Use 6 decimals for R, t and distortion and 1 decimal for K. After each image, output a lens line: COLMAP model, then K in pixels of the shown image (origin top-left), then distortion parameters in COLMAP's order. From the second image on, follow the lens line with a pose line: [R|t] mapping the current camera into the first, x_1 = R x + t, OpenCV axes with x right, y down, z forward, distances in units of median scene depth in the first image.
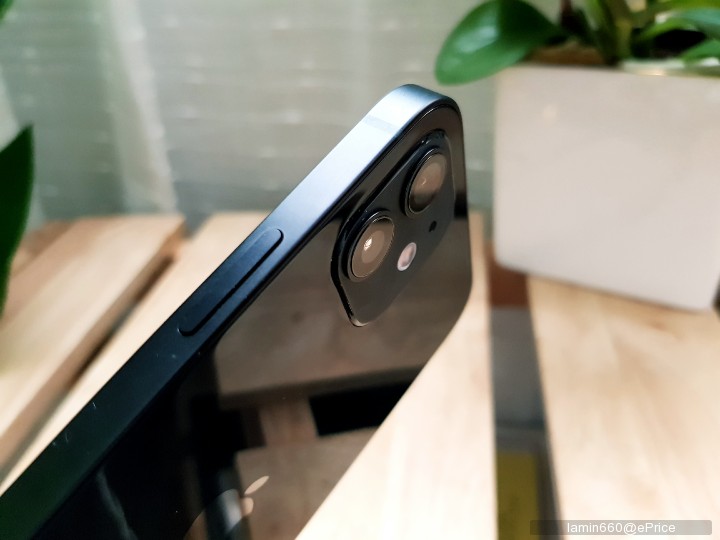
lens RADIAL K [[551.4, 0, 360.0], [0, 551.4, 270.0], [0, 0, 1]] dist [0.069098, -0.222991]
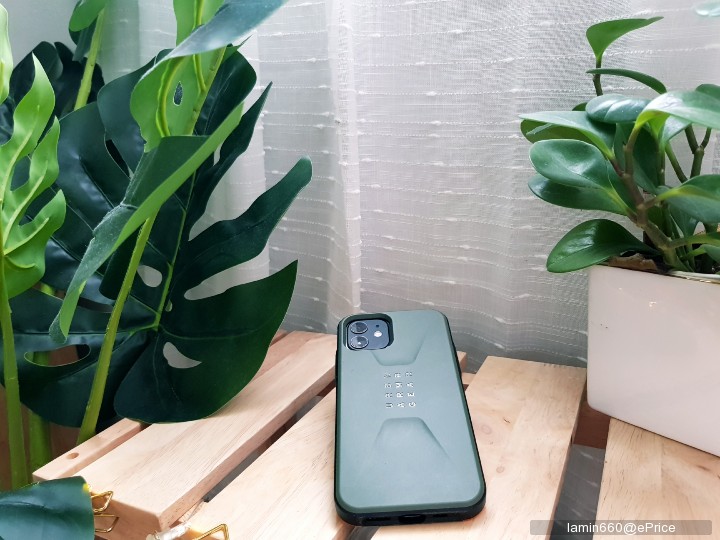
lens RADIAL K [[551.4, 0, 360.0], [0, 551.4, 270.0], [0, 0, 1]] dist [0.069098, -0.222991]
pose [[0.947327, 0.108062, -0.301487, 0.108782], [-0.187015, 0.950844, -0.246824, 0.120448], [0.259995, 0.290205, 0.920969, -0.491743]]
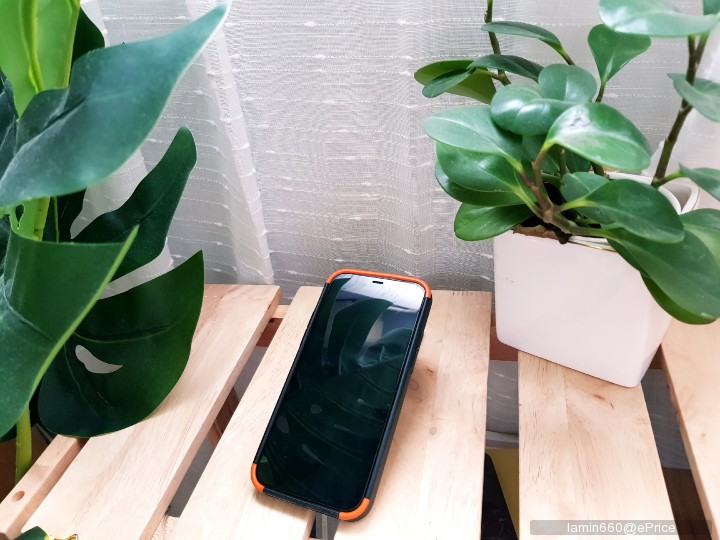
lens RADIAL K [[546.5, 0, 359.4], [0, 546.5, 241.2], [0, 0, 1]] dist [0.002795, -0.062395]
pose [[0.996366, 0.012729, -0.084219, 0.002923], [-0.010788, 0.999666, 0.023463, -0.340121], [0.084489, -0.022469, 0.996171, -0.515099]]
